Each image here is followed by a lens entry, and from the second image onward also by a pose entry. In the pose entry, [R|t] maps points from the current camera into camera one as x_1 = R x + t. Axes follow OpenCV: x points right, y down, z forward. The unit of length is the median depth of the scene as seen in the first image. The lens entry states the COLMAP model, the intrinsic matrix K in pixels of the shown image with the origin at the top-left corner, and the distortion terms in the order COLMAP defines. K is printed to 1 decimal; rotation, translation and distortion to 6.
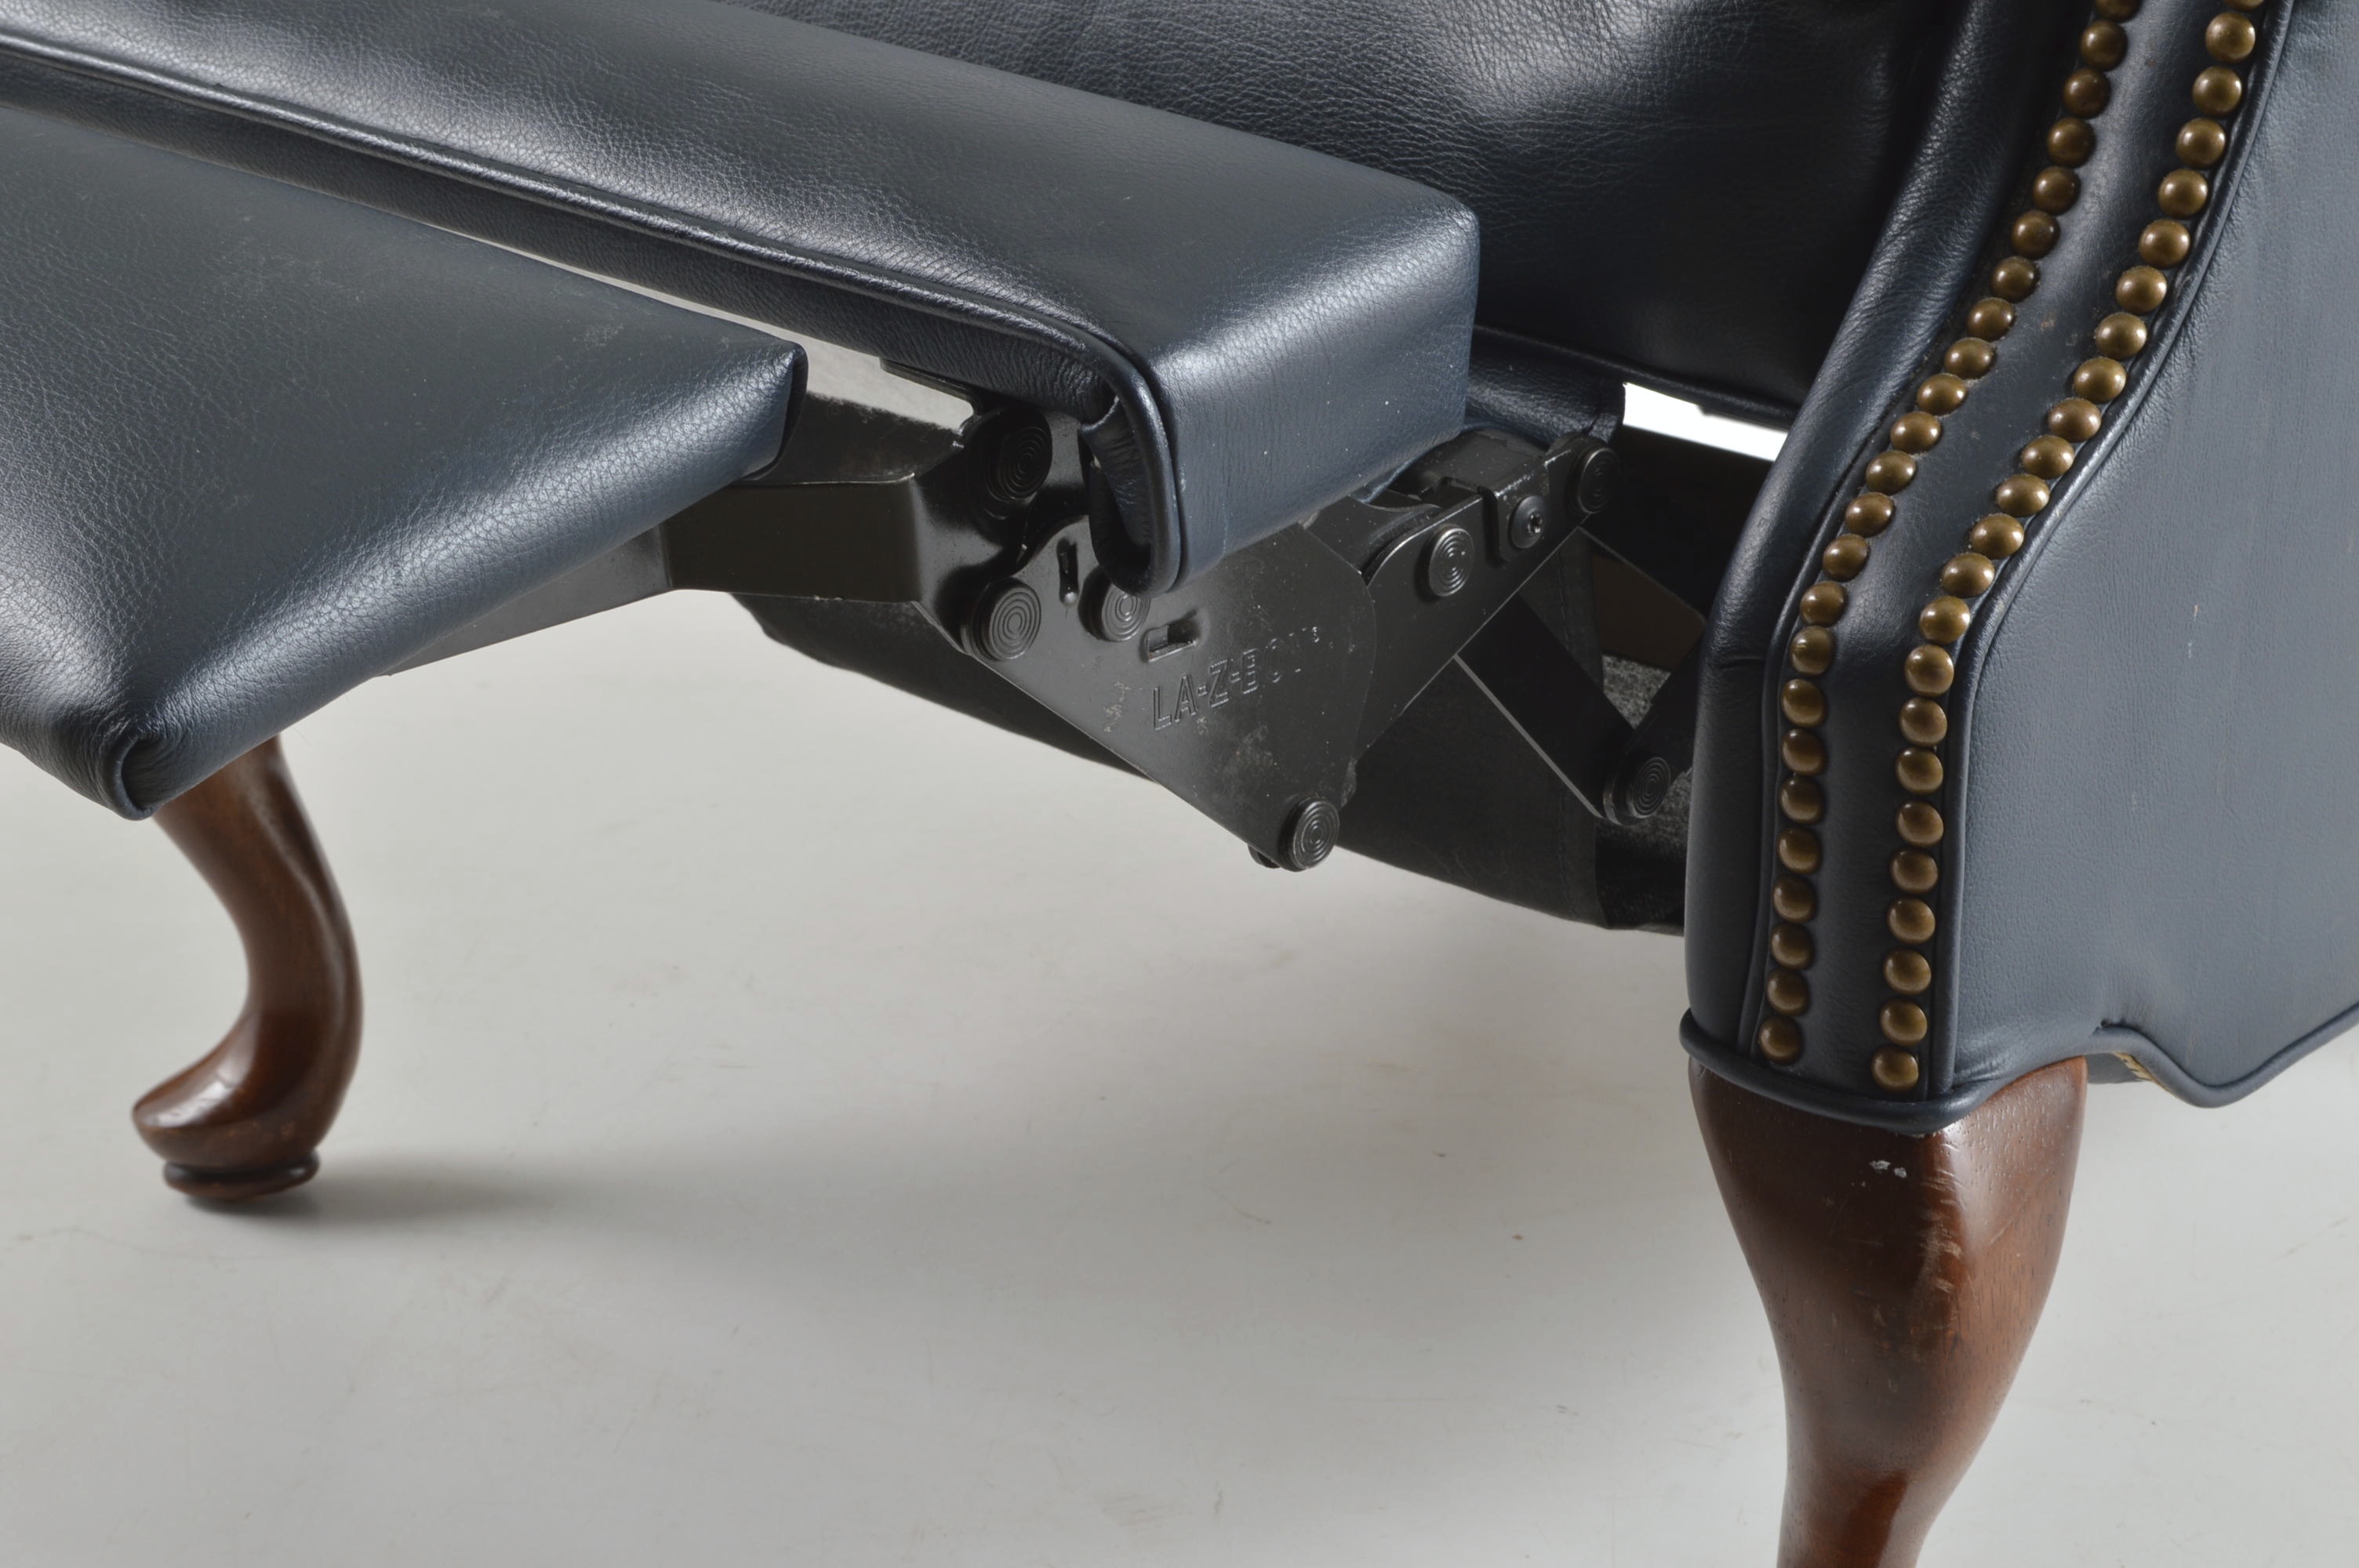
lens RADIAL K [[4899.4, 0, 1179.0], [0, 4899.4, 742.1], [0, 0, 1]] dist [0.054950, 0.074746]
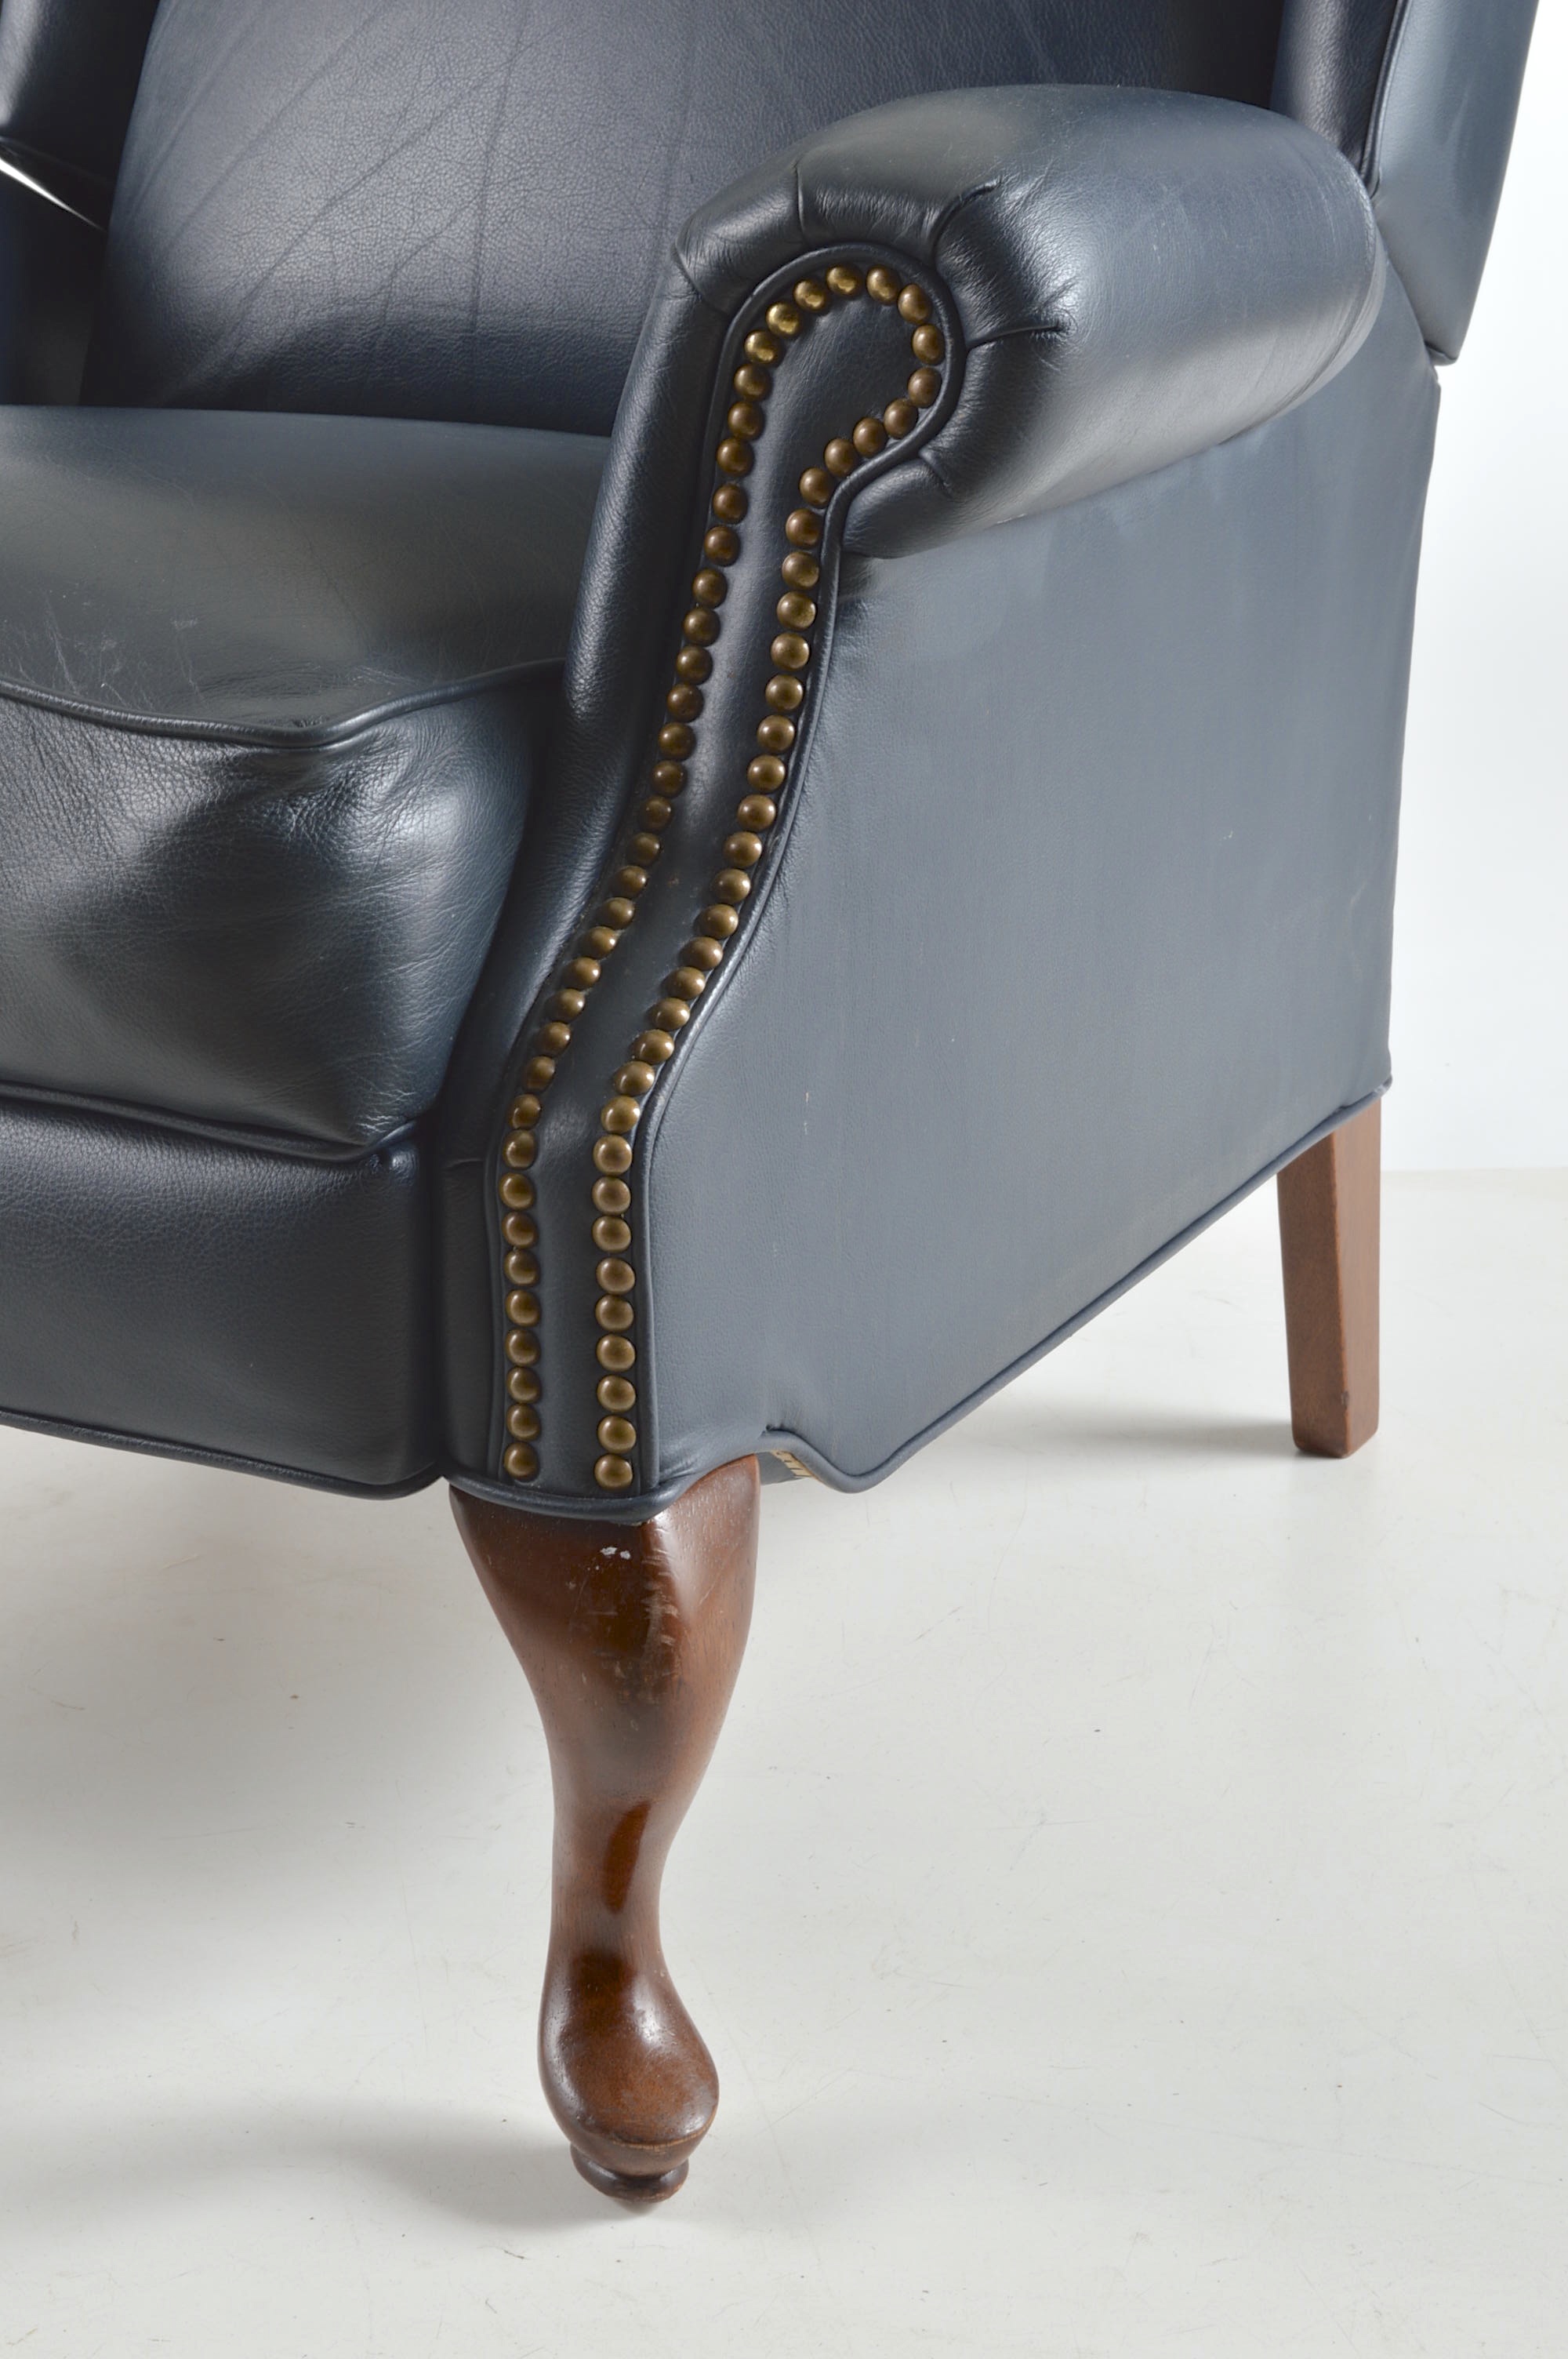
lens RADIAL K [[4674.3, 0, 784.0], [0, 4674.3, 1179.5], [0, 0, 1]] dist [-0.004044, -2.472637]
pose [[0.973861, -0.088240, 0.209305, -0.057477], [0.097387, 0.994673, -0.033783, 0.036151], [-0.205209, 0.053284, 0.977267, -0.194193]]
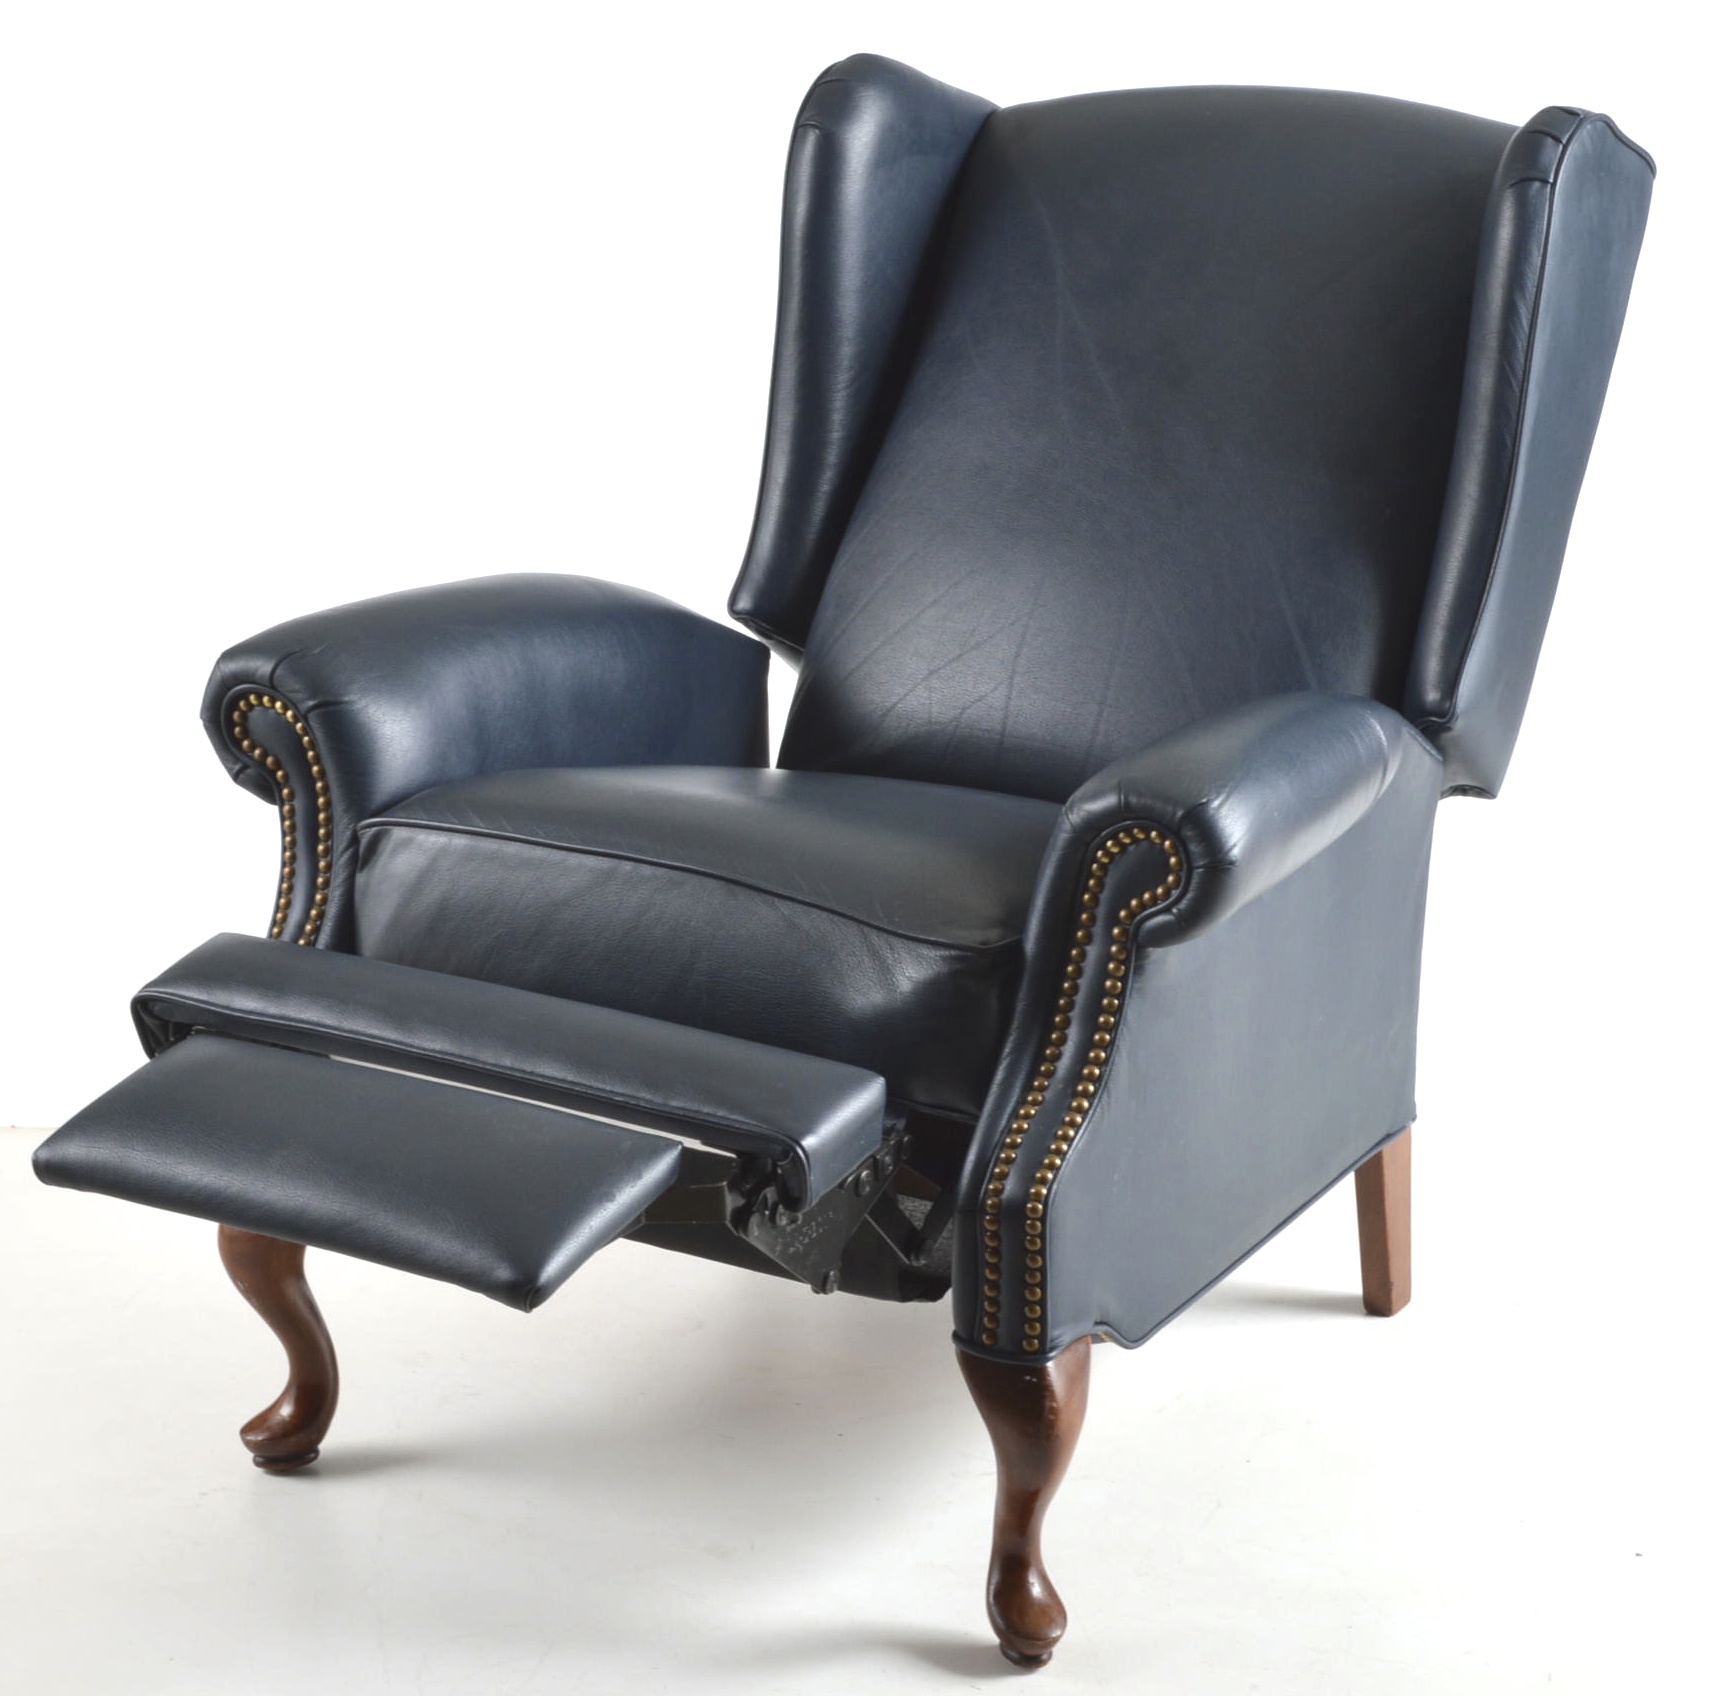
lens RADIAL K [[4824.1, 0, 857.5], [0, 4824.1, 848.0], [0, 0, 1]] dist [-0.096388, 1.047782]
pose [[0.981751, -0.068134, 0.177547, -0.446286], [0.076997, 0.996082, -0.043506, -0.111392], [-0.173887, 0.056383, 0.983150, -1.829099]]
